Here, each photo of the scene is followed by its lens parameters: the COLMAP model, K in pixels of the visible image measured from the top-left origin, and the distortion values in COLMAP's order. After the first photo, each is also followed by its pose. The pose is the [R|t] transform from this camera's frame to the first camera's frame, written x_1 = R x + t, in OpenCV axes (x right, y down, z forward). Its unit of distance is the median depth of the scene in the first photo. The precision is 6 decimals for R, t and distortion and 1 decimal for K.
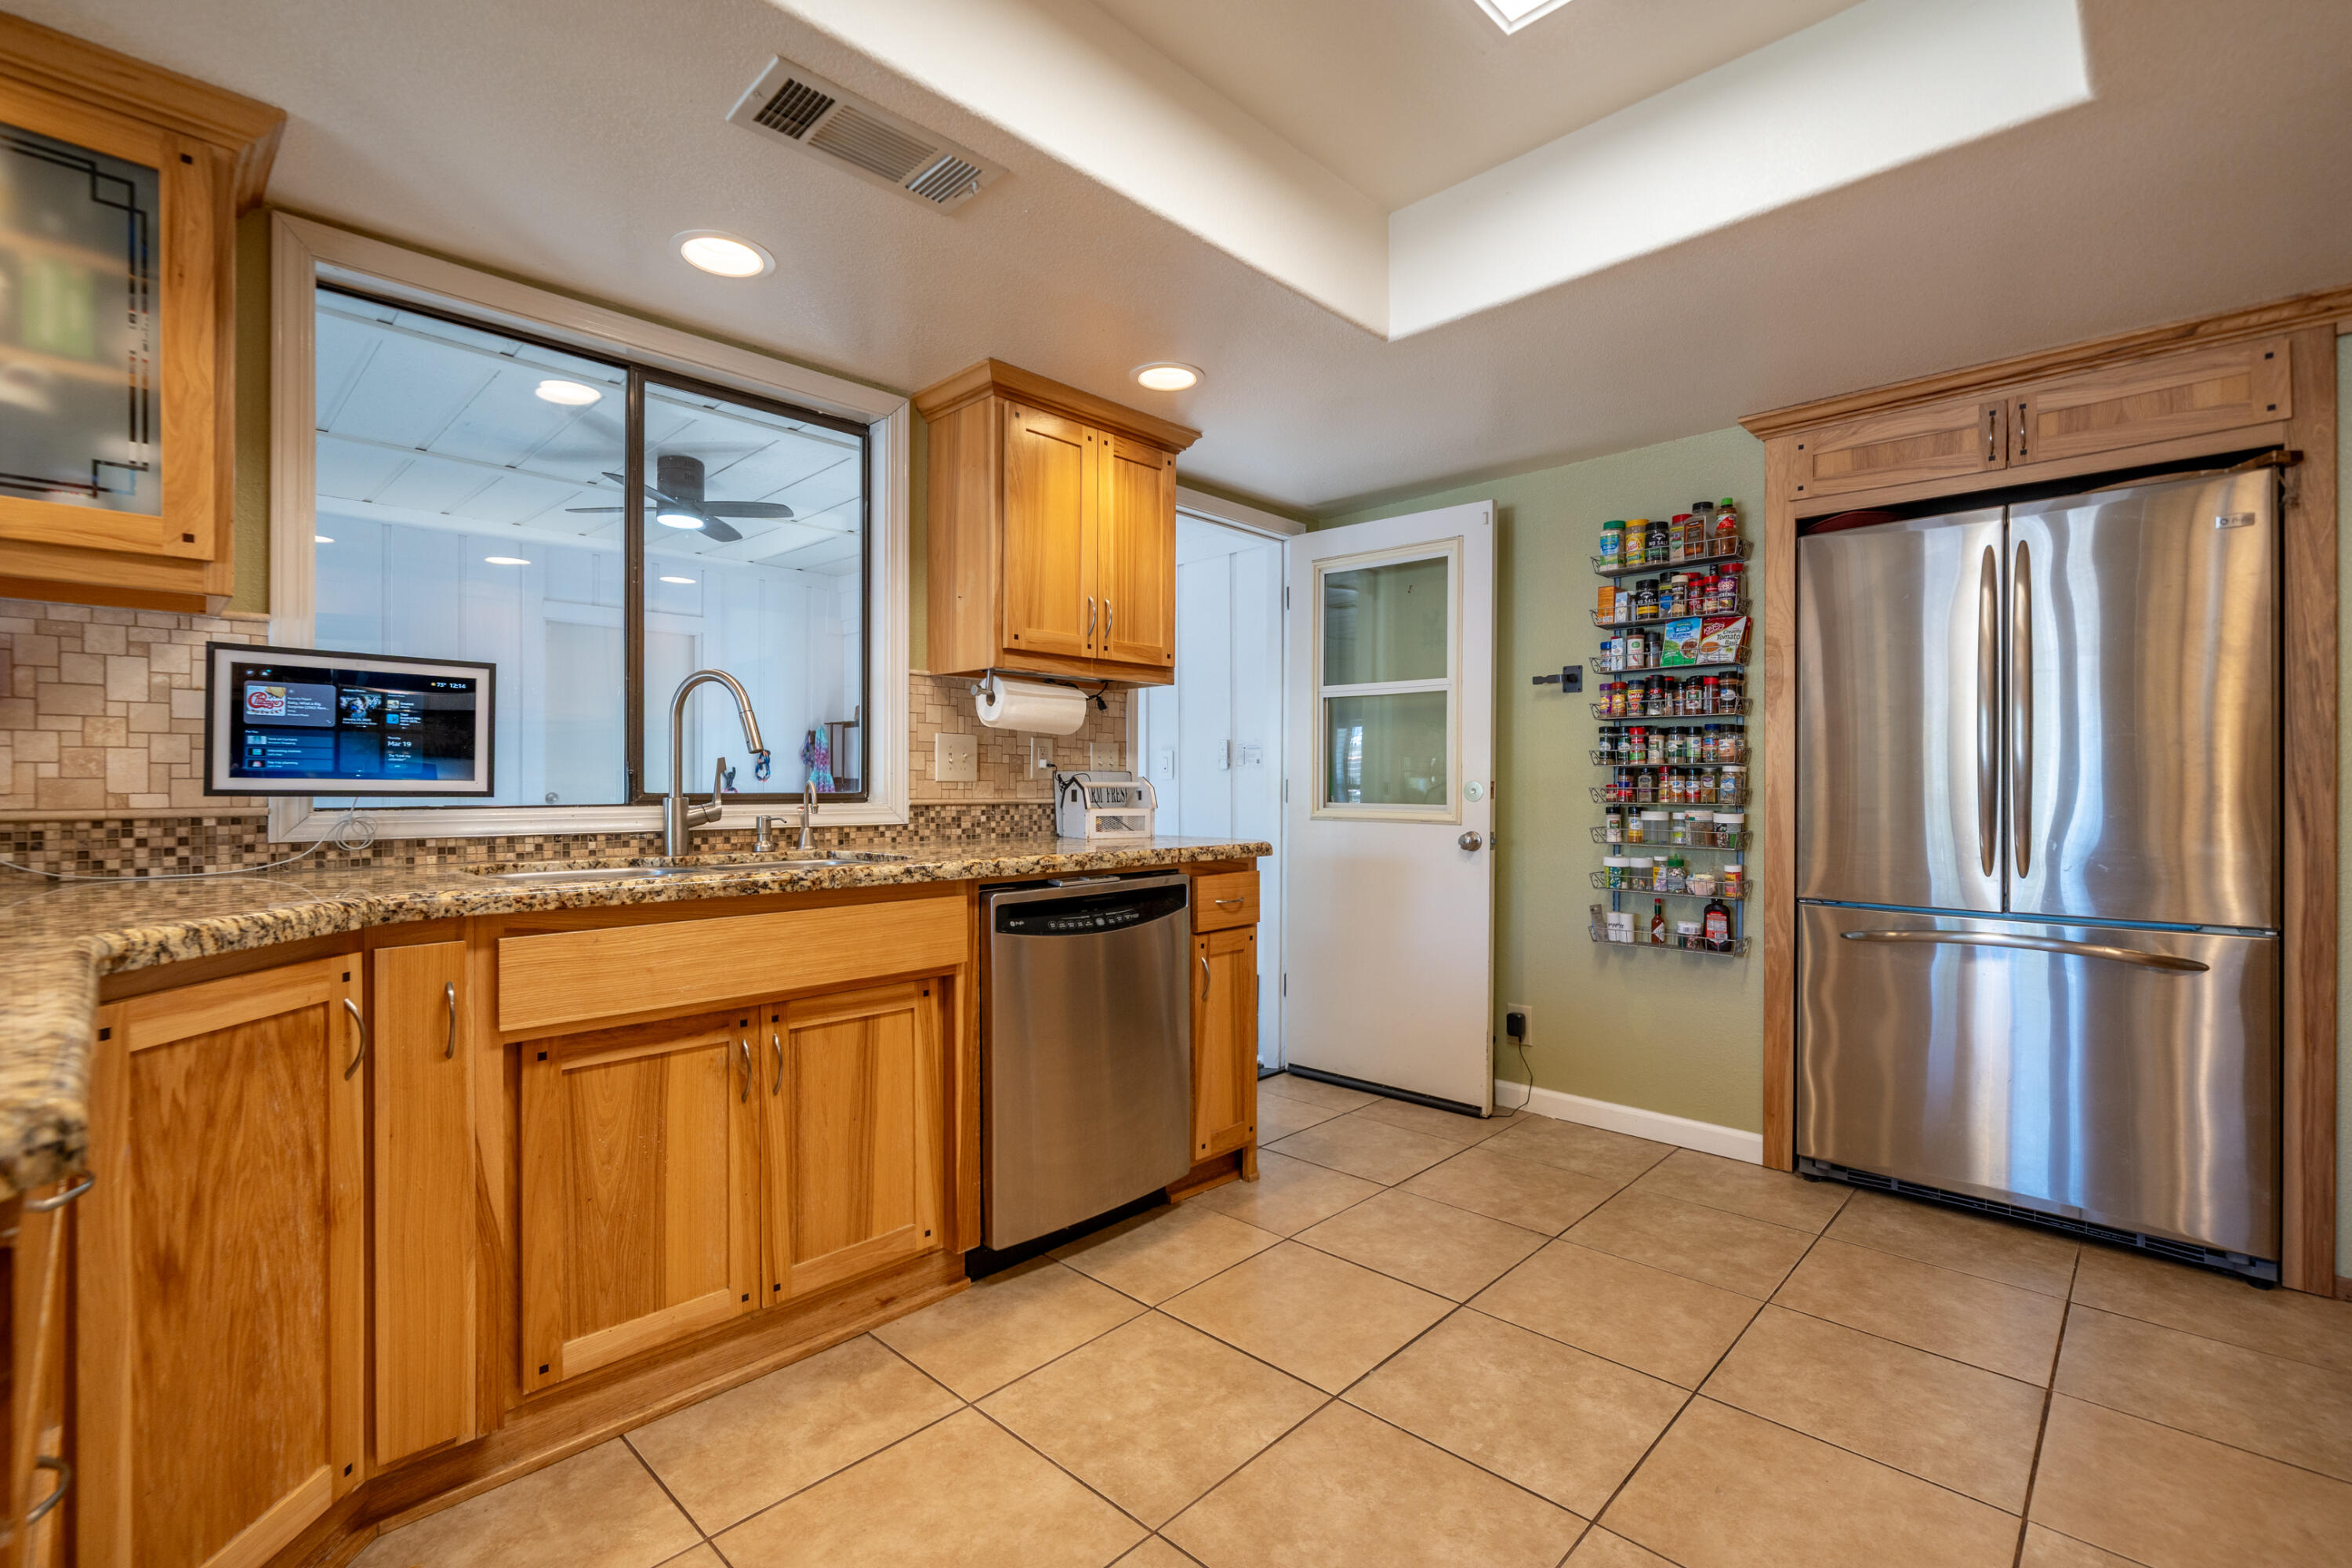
lens RADIAL K [[1021.7, 0, 1175.8], [0, 1021.7, 778.9], [0, 0, 1]] dist [0.001420, 0.000331]
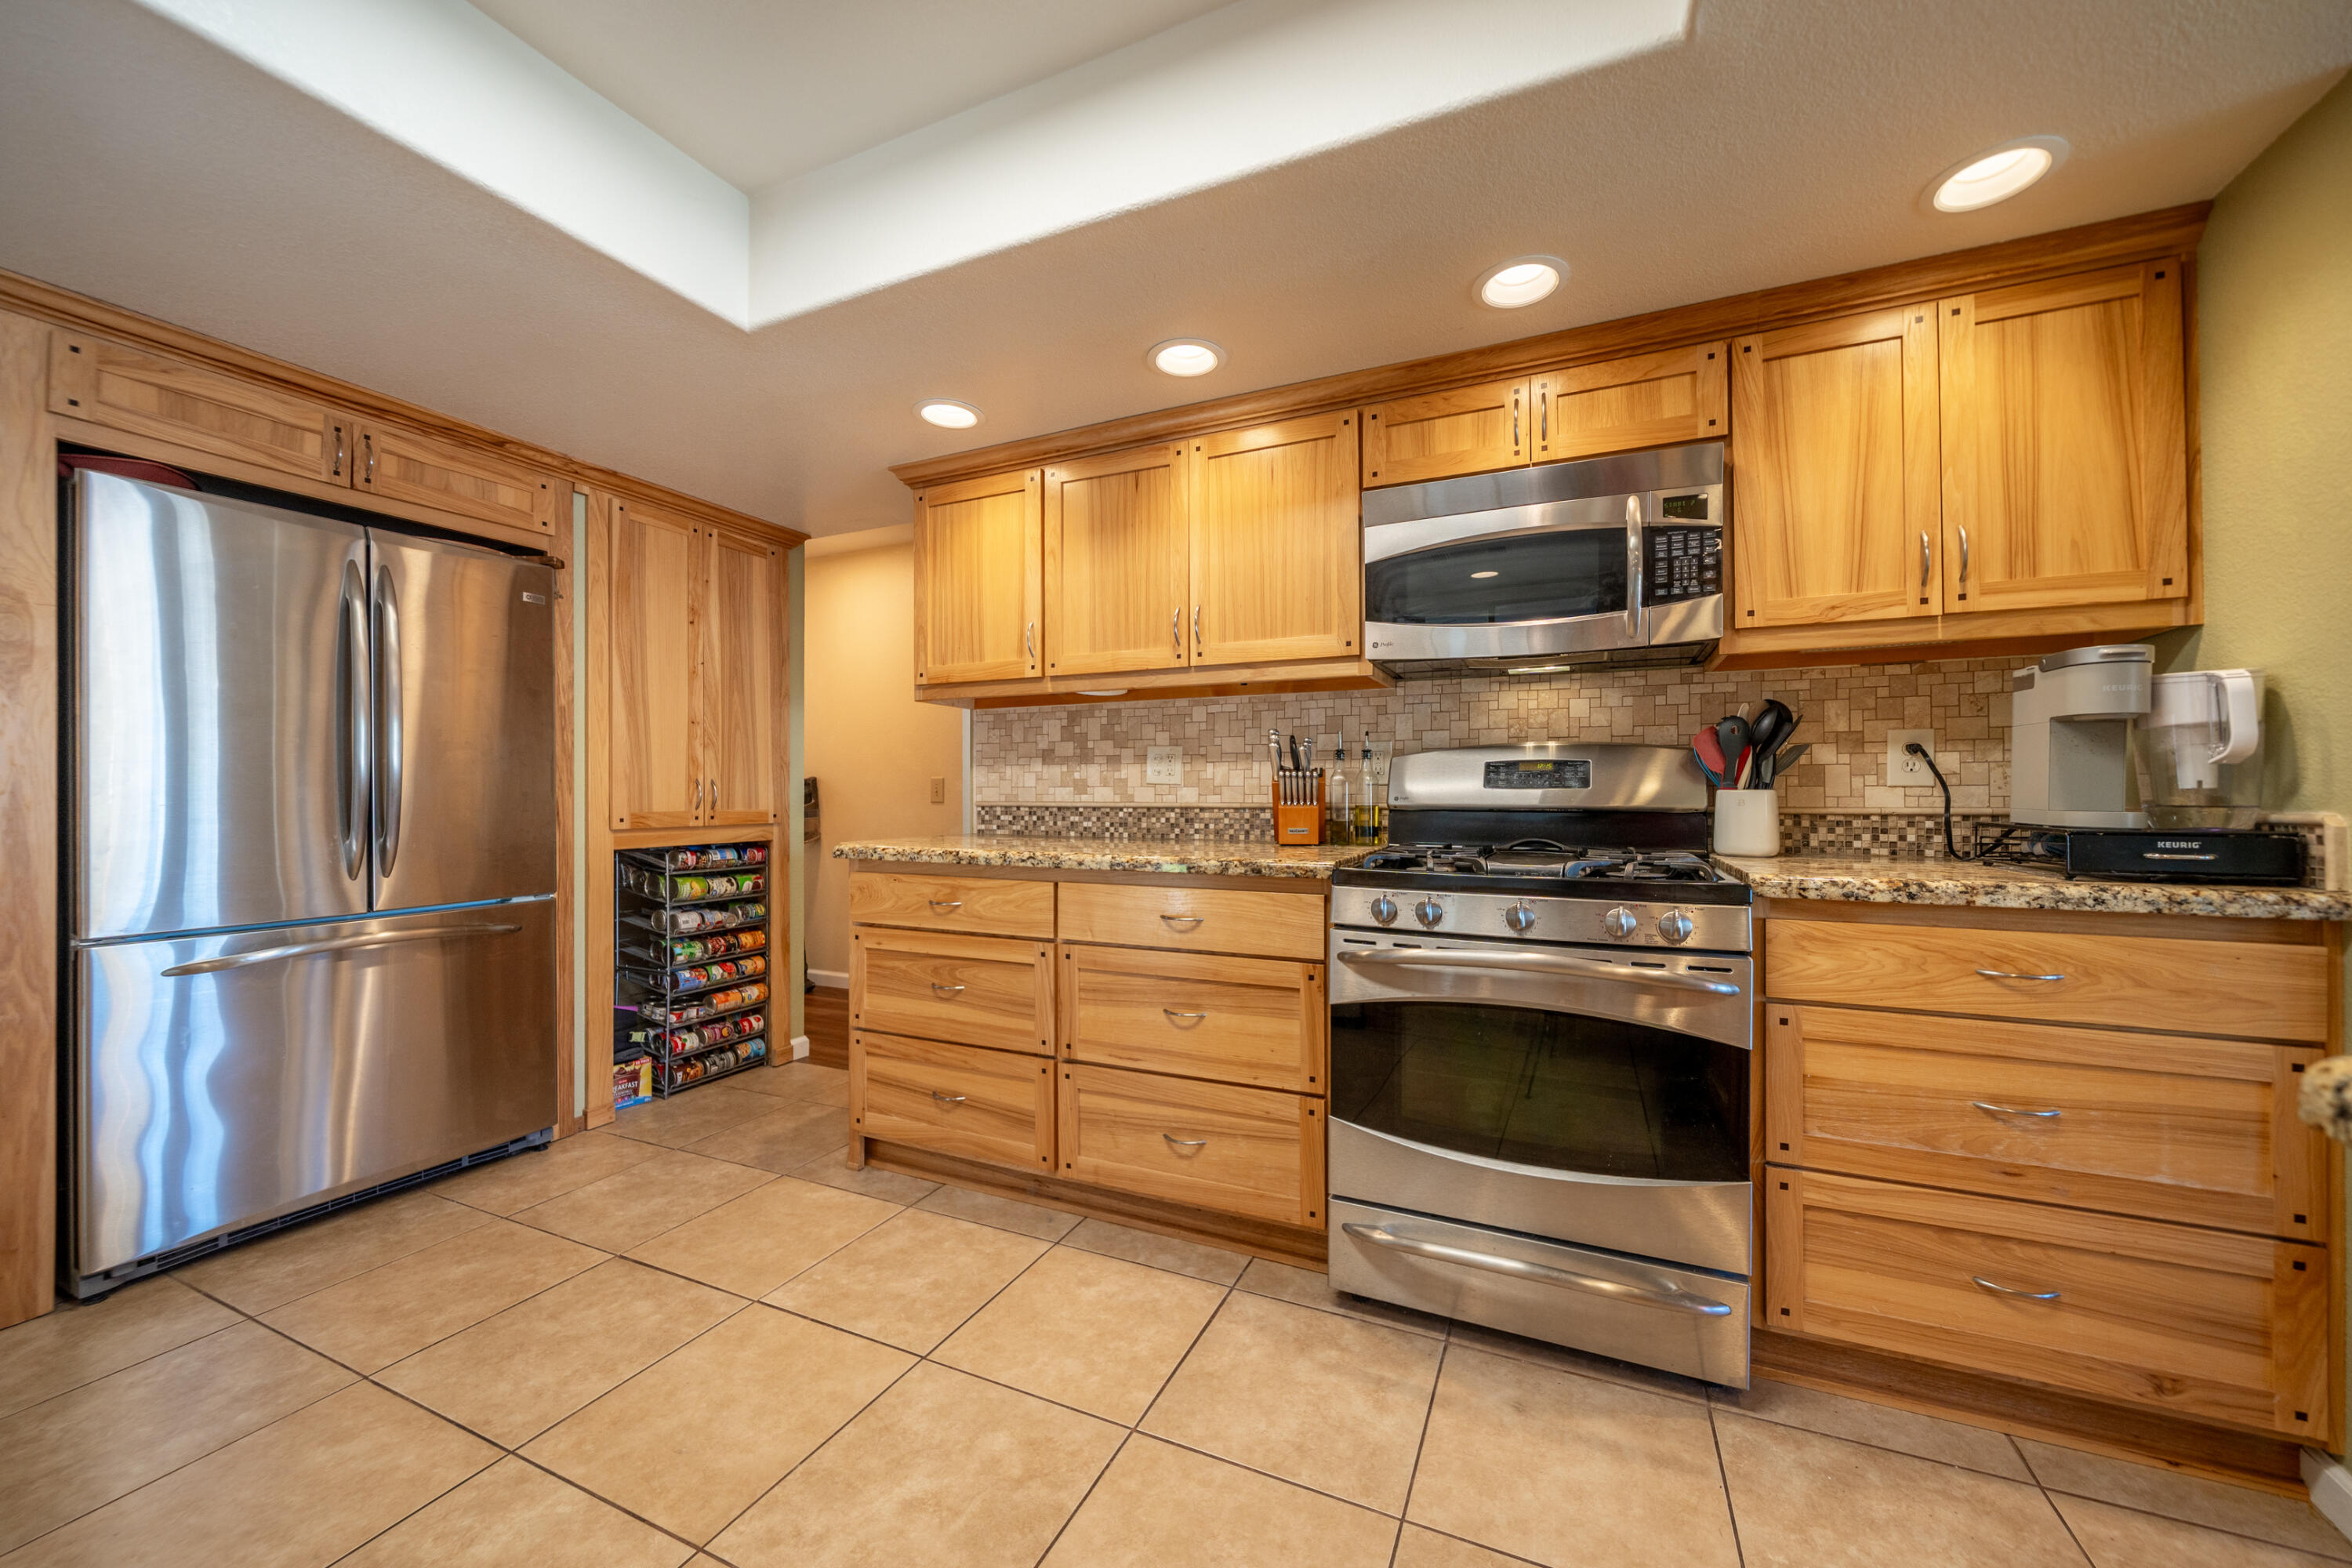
lens RADIAL K [[866.4, 0, 1179.2], [0, 866.4, 794.0], [0, 0, 1]] dist [-0.001749, -0.000182]
pose [[-0.328049, -0.002330, 0.944658, -0.319160], [-0.002560, 0.999995, 0.001577, 0.004559], [-0.944657, -0.001901, -0.328054, 0.522534]]
